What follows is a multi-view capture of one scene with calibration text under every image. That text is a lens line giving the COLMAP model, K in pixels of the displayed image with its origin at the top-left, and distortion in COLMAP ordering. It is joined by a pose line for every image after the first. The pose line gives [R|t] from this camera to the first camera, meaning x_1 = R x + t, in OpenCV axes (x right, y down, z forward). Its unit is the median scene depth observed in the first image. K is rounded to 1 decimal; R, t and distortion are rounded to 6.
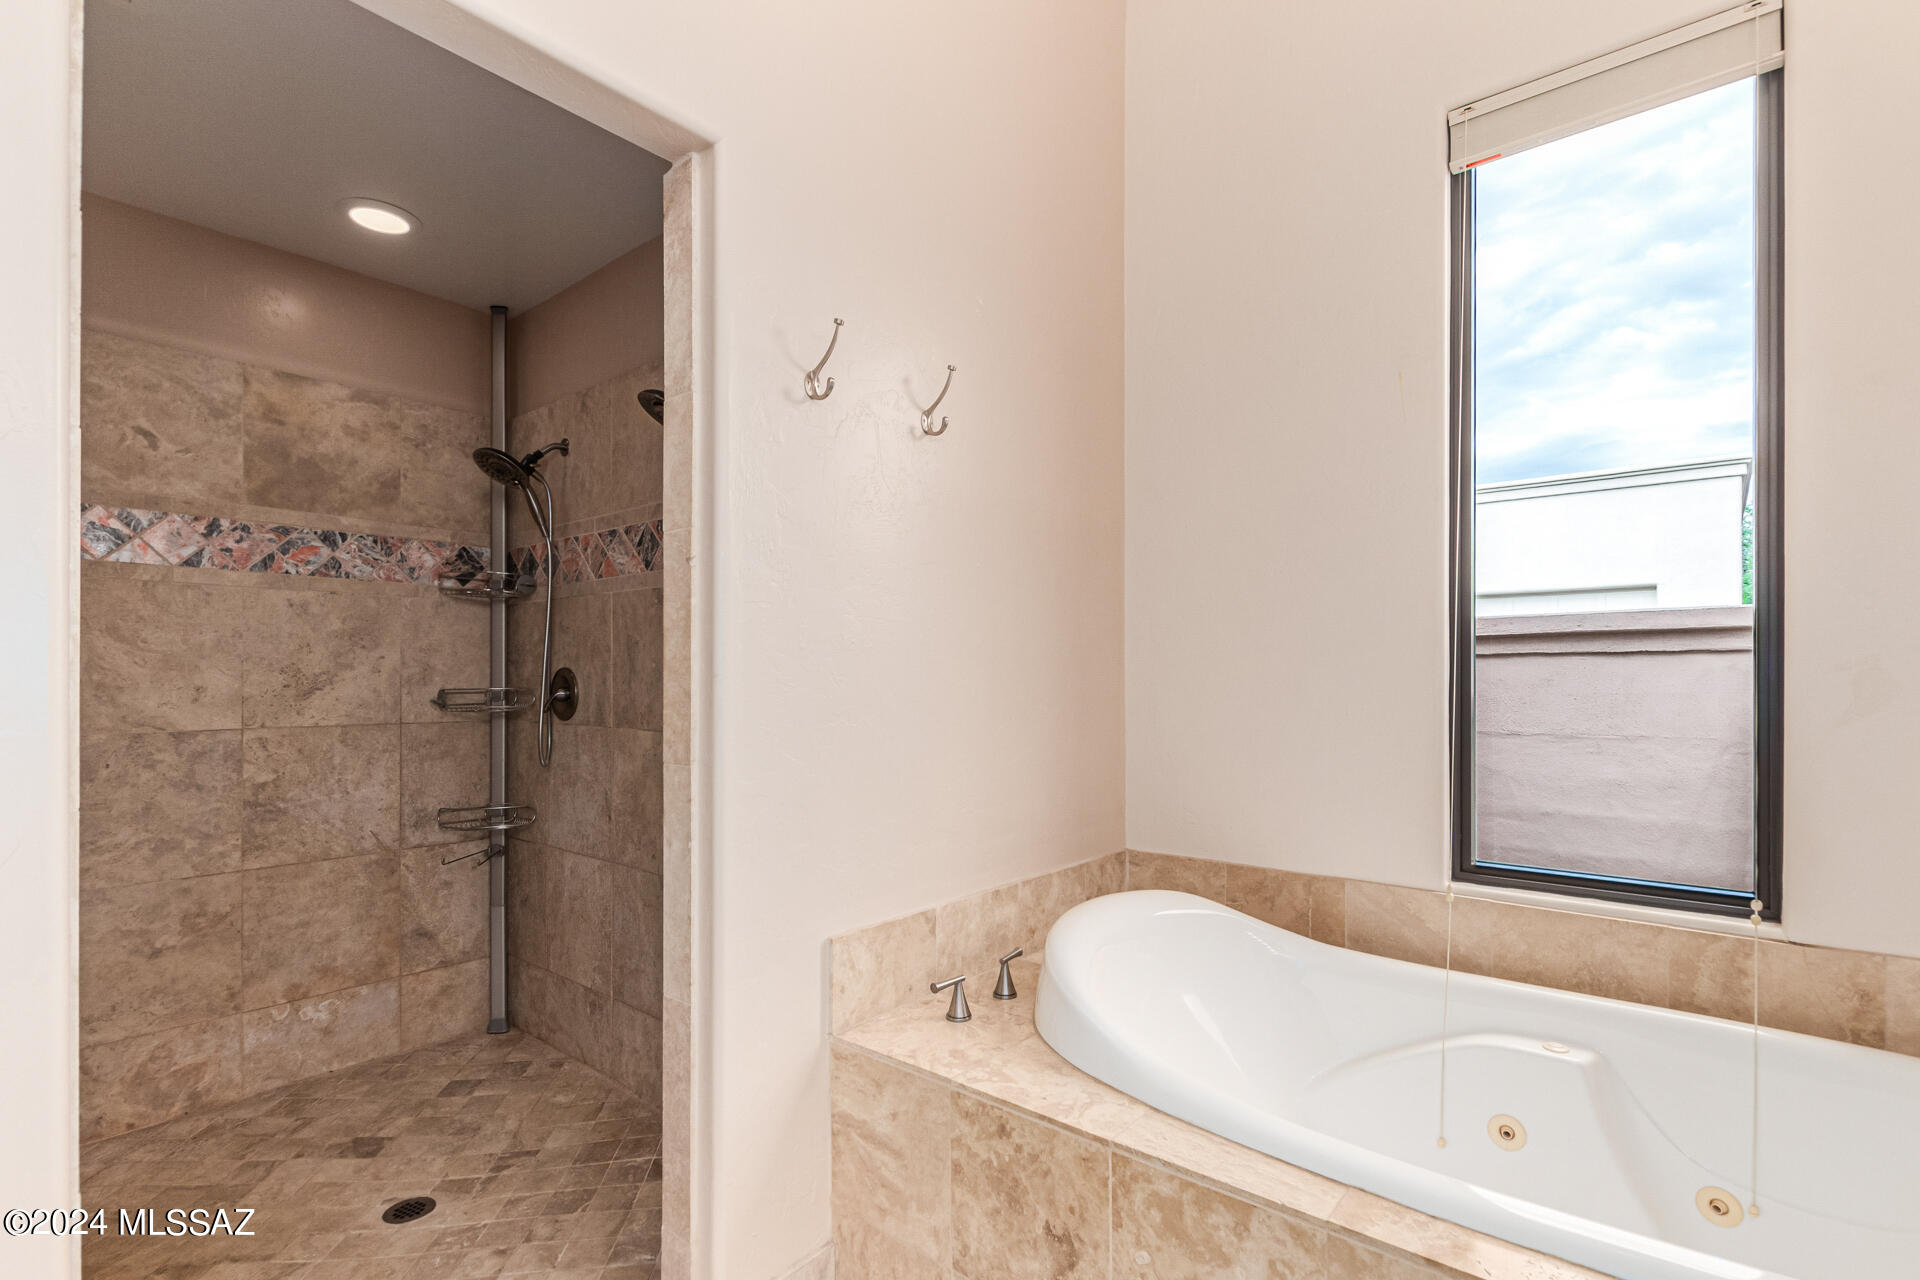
lens RADIAL K [[911.7, 0, 960.1], [0, 911.7, 654.2], [0, 0, 1]] dist [0.001268, -0.000257]
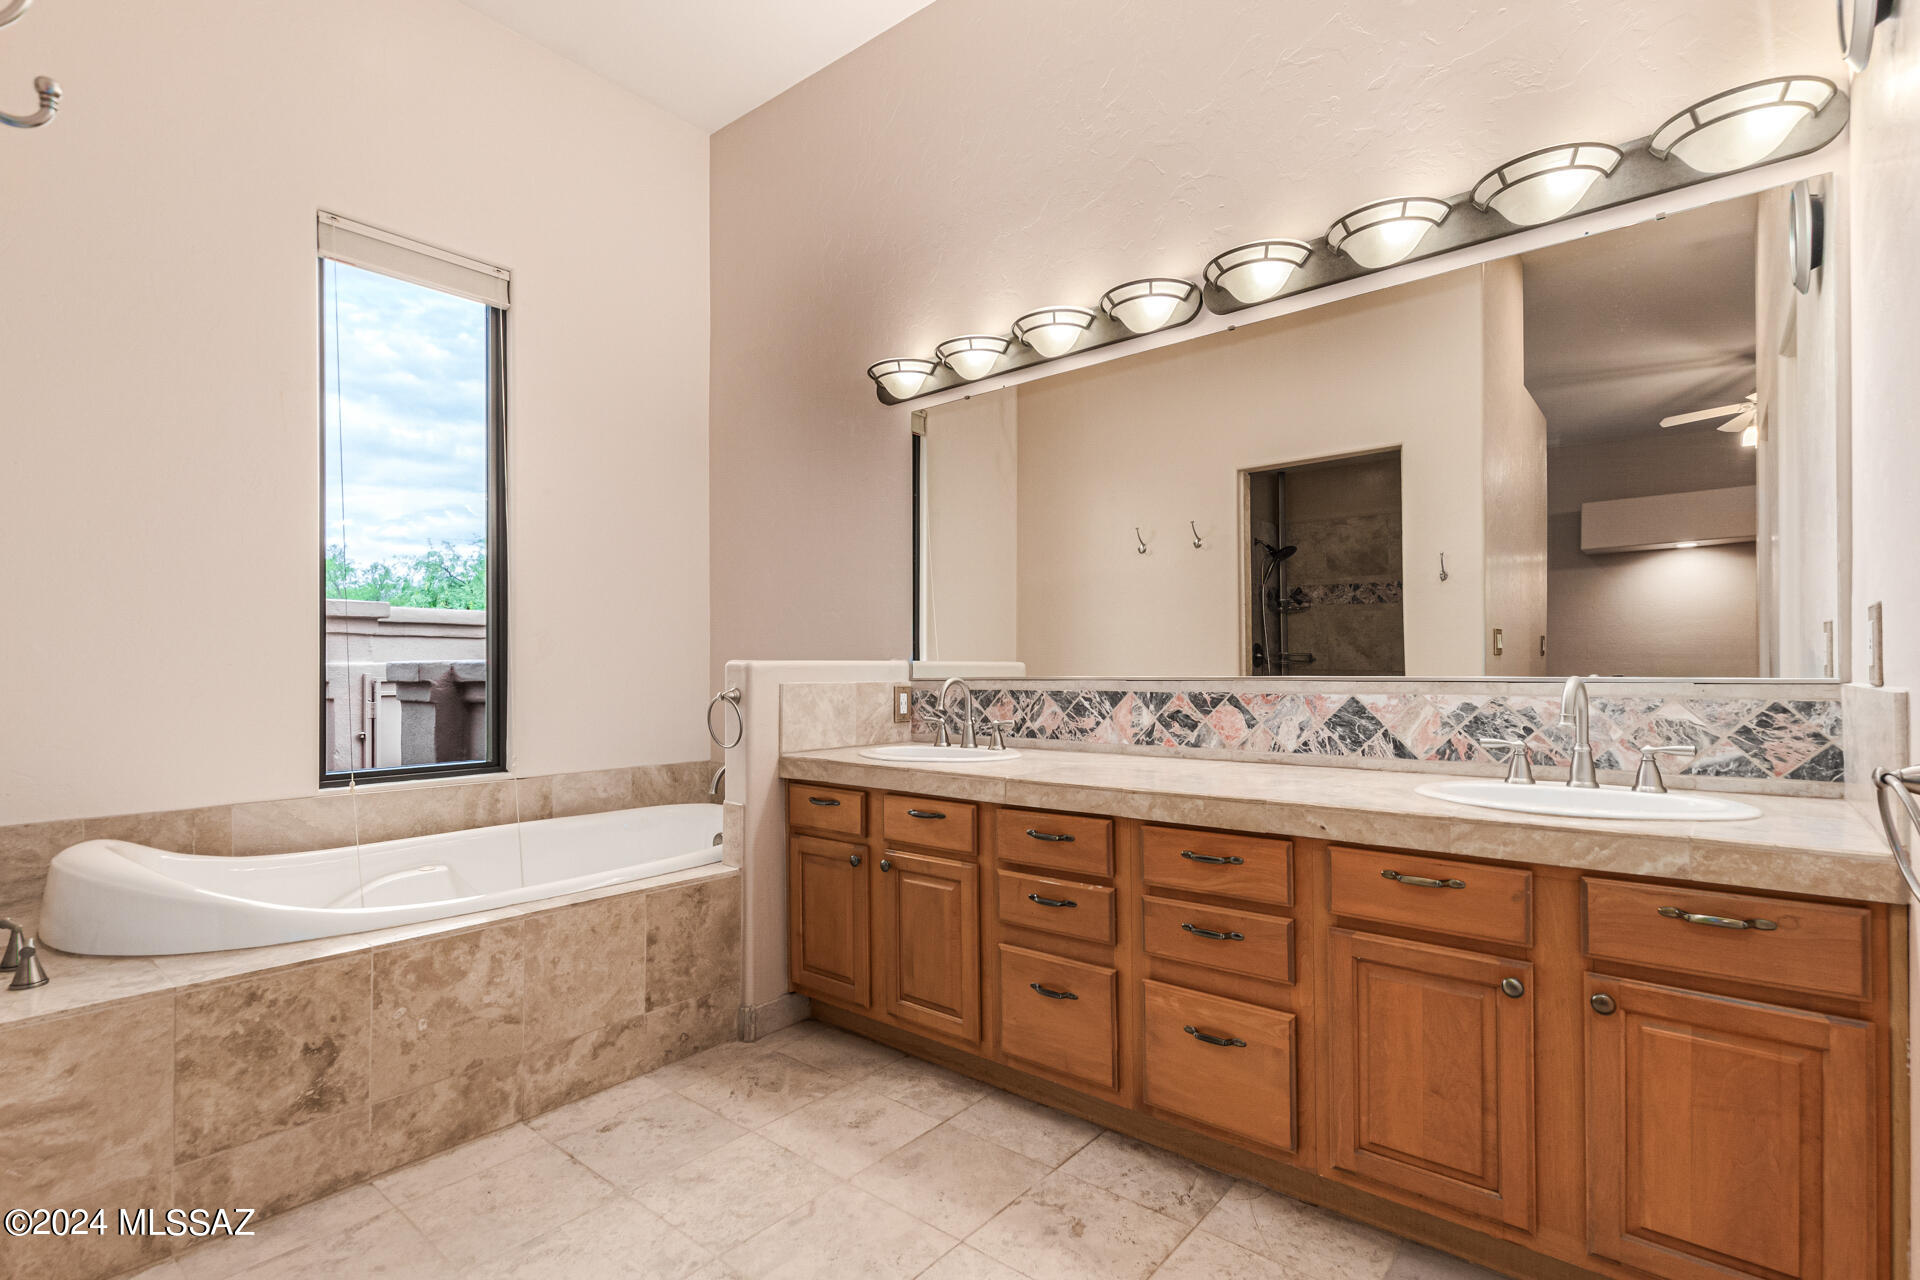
lens RADIAL K [[911.7, 0, 952.8], [0, 911.7, 679.0], [0, 0, 1]] dist [0.001268, -0.000257]
pose [[-0.019404, 0.000786, 0.999811, -1.127199], [-0.015836, 0.999874, -0.001094, 0.101673], [-0.999686, -0.015854, -0.019389, 0.134349]]
